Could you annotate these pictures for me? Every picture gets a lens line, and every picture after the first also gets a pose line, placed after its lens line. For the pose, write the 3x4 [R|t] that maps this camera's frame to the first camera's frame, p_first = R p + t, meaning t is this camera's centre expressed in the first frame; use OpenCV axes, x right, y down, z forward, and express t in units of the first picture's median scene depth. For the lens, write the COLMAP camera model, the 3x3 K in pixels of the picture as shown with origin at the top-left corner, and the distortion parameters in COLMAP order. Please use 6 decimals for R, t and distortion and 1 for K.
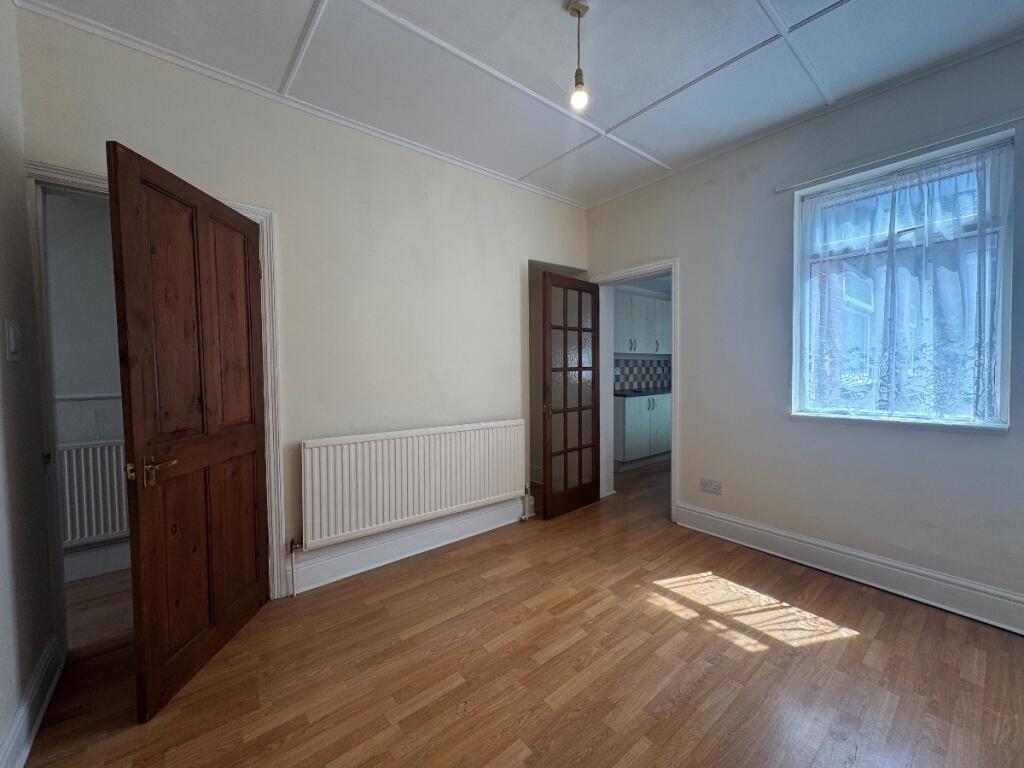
lens RADIAL K [[407.7, 0, 510.6], [0, 407.7, 382.9], [0, 0, 1]] dist [-0.001131, 0.000677]
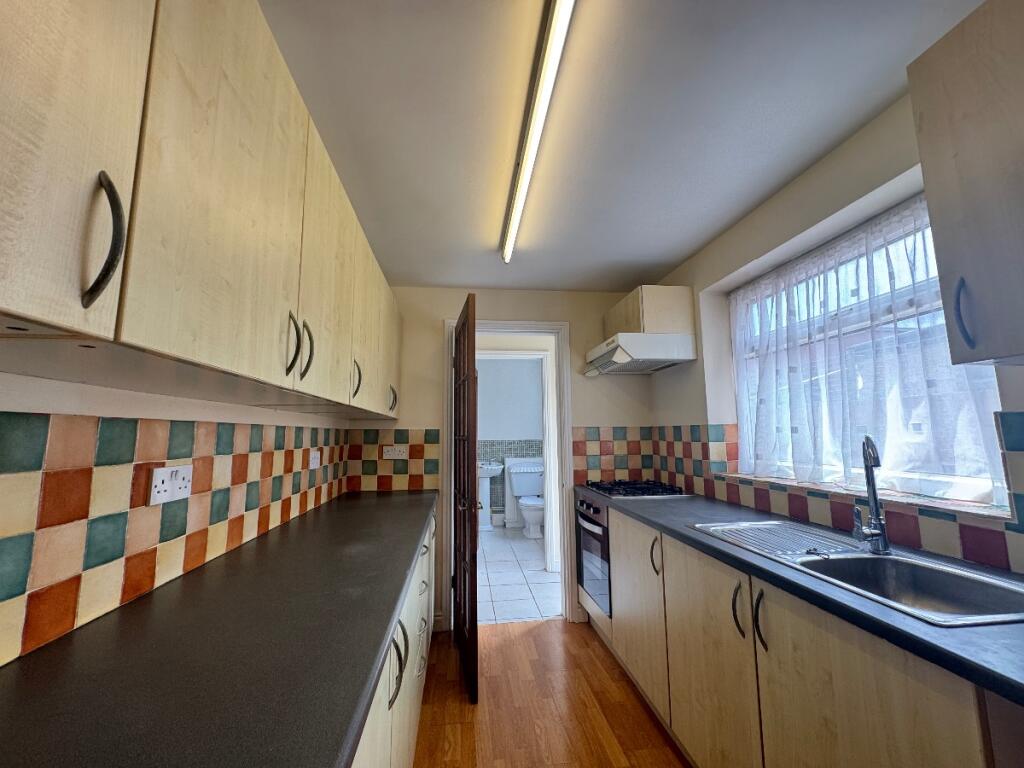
lens RADIAL K [[407.7, 0, 508.9], [0, 407.7, 384.7], [0, 0, 1]] dist [-0.001131, 0.000677]
pose [[0.537224, 0.105982, 0.836755, 0.440133], [0.032948, 0.988680, -0.146378, -0.098544], [-0.842796, 0.106207, 0.527650, 1.853959]]
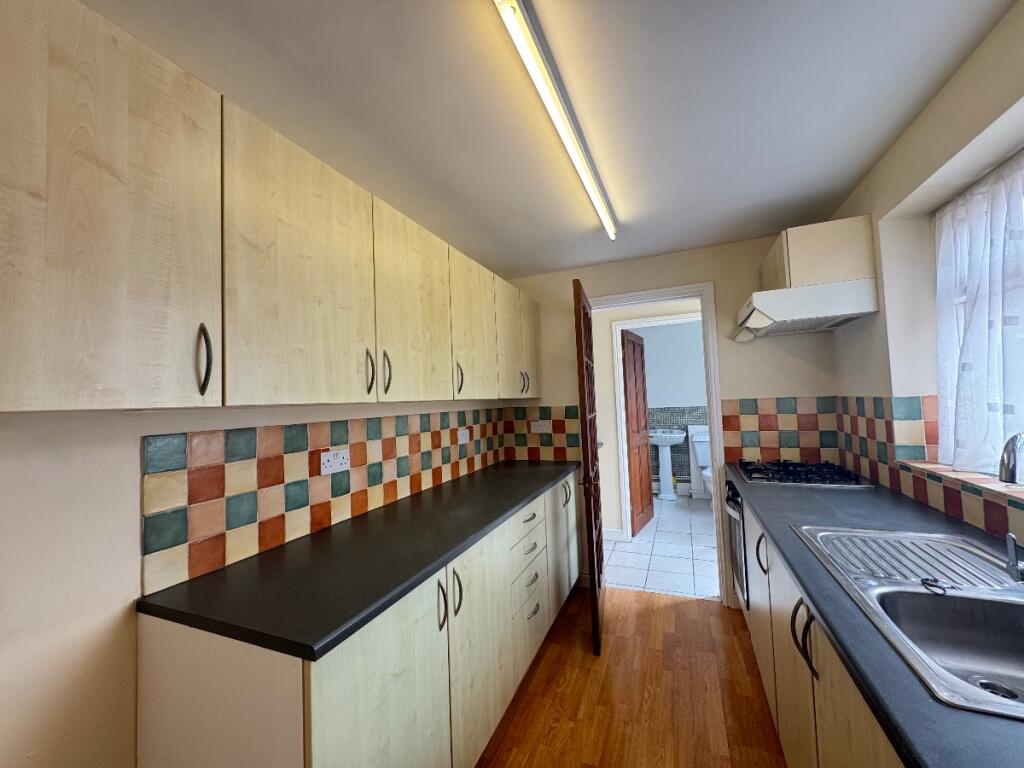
lens RADIAL K [[407.7, 0, 510.7], [0, 407.7, 384.2], [0, 0, 1]] dist [-0.001131, 0.000677]
pose [[0.881789, -0.008014, 0.471577, 0.568404], [0.048071, 0.996176, -0.072959, -0.137404], [-0.469189, 0.087004, 0.878802, 1.632682]]
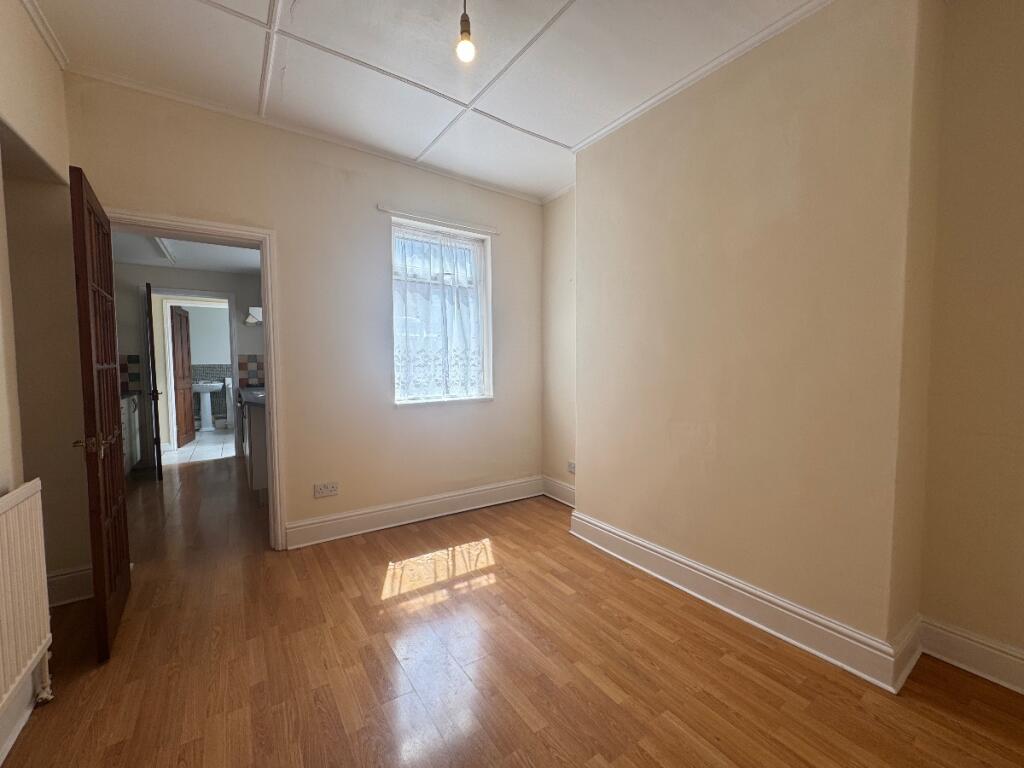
lens RADIAL K [[407.7, 0, 509.7], [0, 407.7, 384.4], [0, 0, 1]] dist [-0.001131, 0.000677]
pose [[0.086269, -0.046028, 0.995208, -0.529810], [0.037762, 0.998365, 0.042900, -0.020763], [-0.995556, 0.033880, 0.087866, 0.642007]]
